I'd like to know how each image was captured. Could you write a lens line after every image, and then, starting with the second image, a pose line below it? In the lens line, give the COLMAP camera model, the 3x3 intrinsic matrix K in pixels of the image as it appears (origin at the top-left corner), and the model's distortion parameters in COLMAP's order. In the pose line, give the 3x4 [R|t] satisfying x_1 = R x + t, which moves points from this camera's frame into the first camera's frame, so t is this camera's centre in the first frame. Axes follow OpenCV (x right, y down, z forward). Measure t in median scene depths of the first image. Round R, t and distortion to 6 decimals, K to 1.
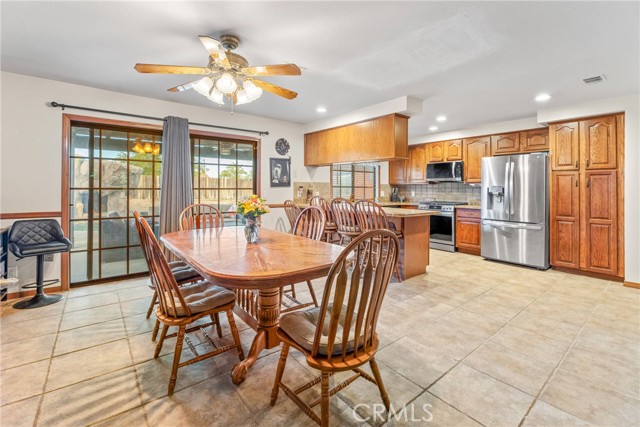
lens RADIAL K [[283.9, 0, 319.0], [0, 283.9, 182.3], [0, 0, 1]] dist [-0.011163, -0.000227]
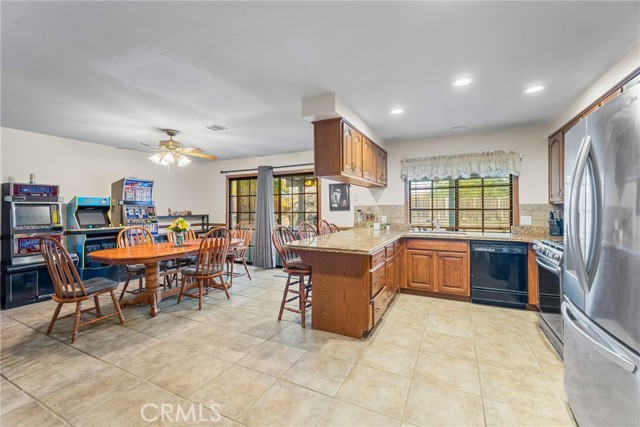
lens RADIAL K [[269.4, 0, 321.3], [0, 269.4, 208.5], [0, 0, 1]] dist [0.001733, 0.000243]
pose [[0.418505, -0.007974, -0.908180, 0.791480], [0.027990, 0.999600, 0.004121, 0.002445], [0.907783, -0.027144, 0.418560, 0.560605]]
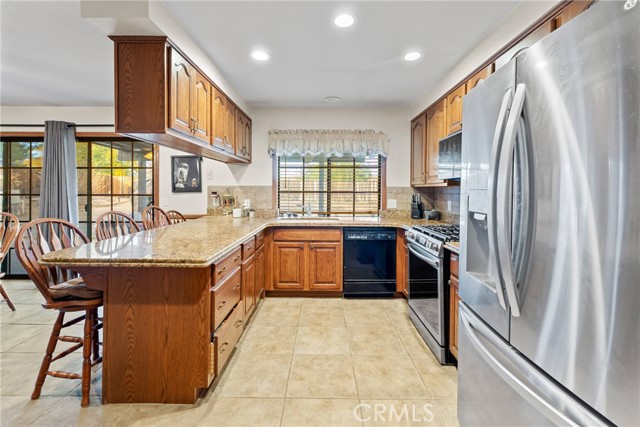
lens RADIAL K [[276.4, 0, 321.8], [0, 276.4, 190.3], [0, 0, 1]] dist [0.002228, 0.000631]
pose [[0.777908, -0.002873, -0.628371, 0.665282], [0.014278, 0.999812, 0.013103, 0.005699], [0.628216, -0.019165, 0.777803, 0.693168]]
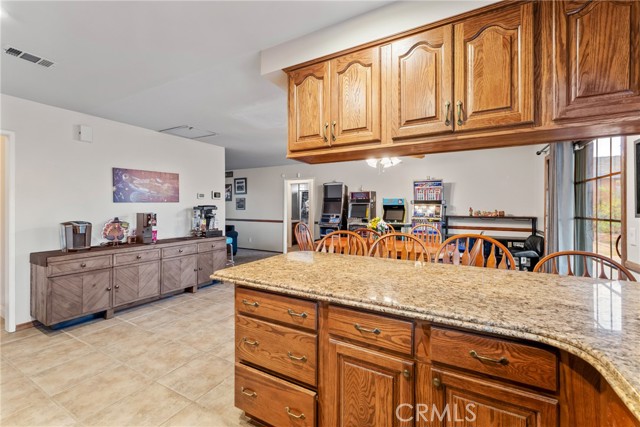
lens RADIAL K [[272.9, 0, 318.3], [0, 272.9, 200.9], [0, 0, 1]] dist [0.000318, 0.000195]
pose [[-0.926843, -0.017906, -0.375021, 0.373333], [-0.001653, 0.999047, -0.043615, 0.010228], [0.375444, -0.039804, -0.925990, 1.236640]]
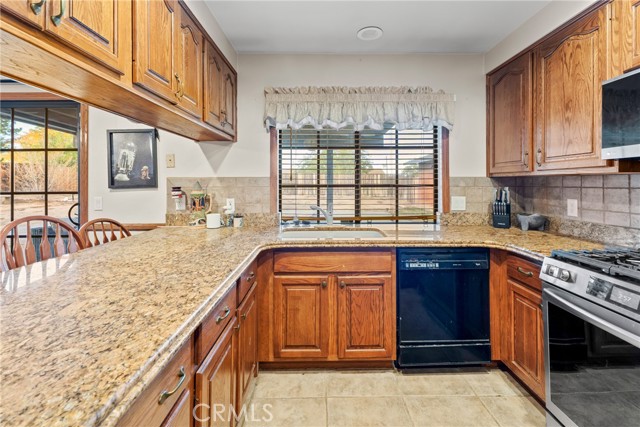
lens RADIAL K [[279.3, 0, 323.3], [0, 279.3, 180.0], [0, 0, 1]] dist [0.009403, 0.000150]
pose [[0.790349, -0.018106, -0.612389, 0.441854], [0.021384, 0.999769, -0.001961, 0.010077], [0.612284, -0.011546, 0.790554, 0.880035]]
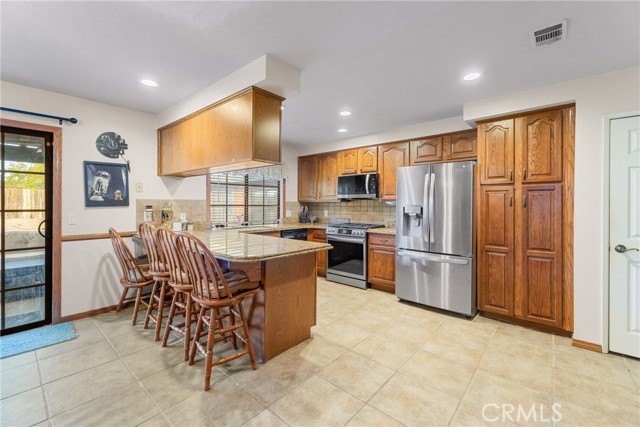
lens RADIAL K [[272.9, 0, 318.3], [0, 272.9, 200.9], [0, 0, 1]] dist [0.000318, 0.000195]
pose [[0.983976, -0.000262, 0.178303, 0.242801], [-0.001339, 0.999960, 0.008859, -0.003729], [-0.178298, -0.008956, 0.983936, 0.322792]]
